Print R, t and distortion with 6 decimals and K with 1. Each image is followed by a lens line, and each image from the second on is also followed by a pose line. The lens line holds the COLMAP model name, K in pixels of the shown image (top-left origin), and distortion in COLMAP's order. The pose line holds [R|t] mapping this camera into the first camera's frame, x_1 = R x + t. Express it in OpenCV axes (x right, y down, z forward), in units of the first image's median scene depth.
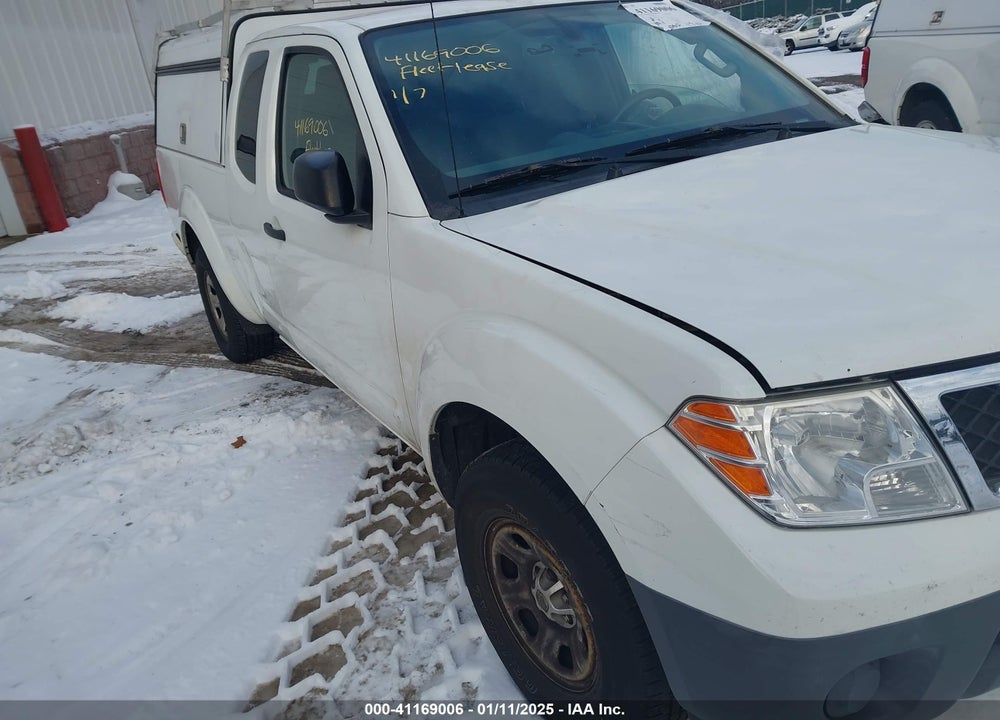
lens RADIAL K [[786.4, 0, 494.6], [0, 786.4, 361.1], [0, 0, 1]] dist [0.026409, -0.037025]
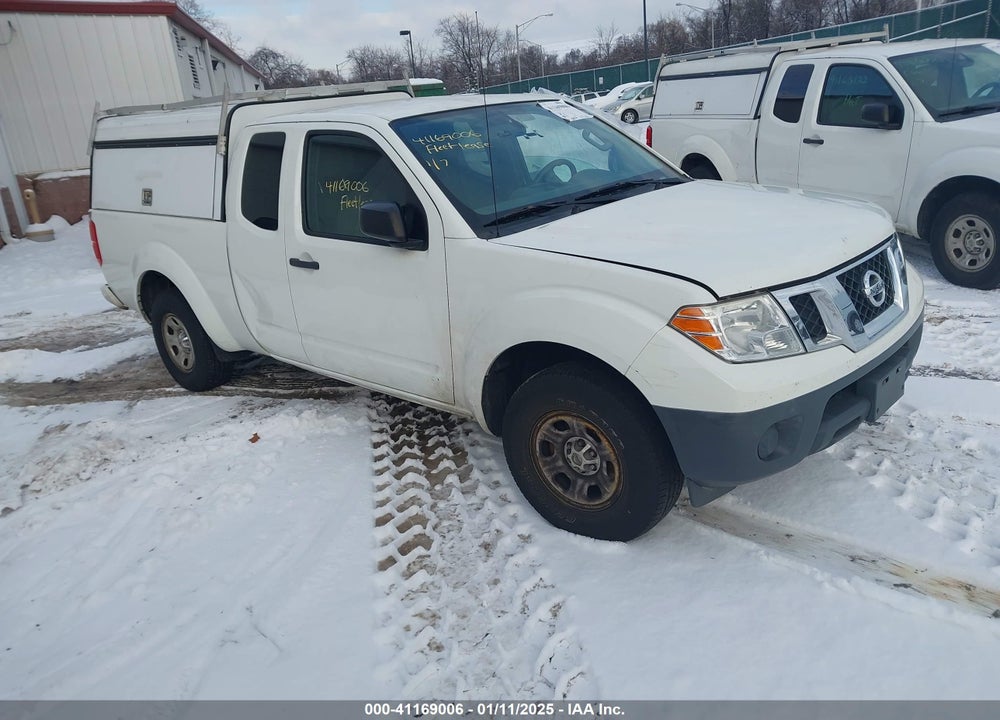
lens RADIAL K [[786.4, 0, 498.5], [0, 786.4, 362.9], [0, 0, 1]] dist [0.026409, -0.037025]
pose [[0.961610, -0.072026, 0.264801, -0.318959], [0.092220, 0.993640, -0.064621, 0.116855], [-0.258462, 0.086560, 0.962136, -0.350447]]
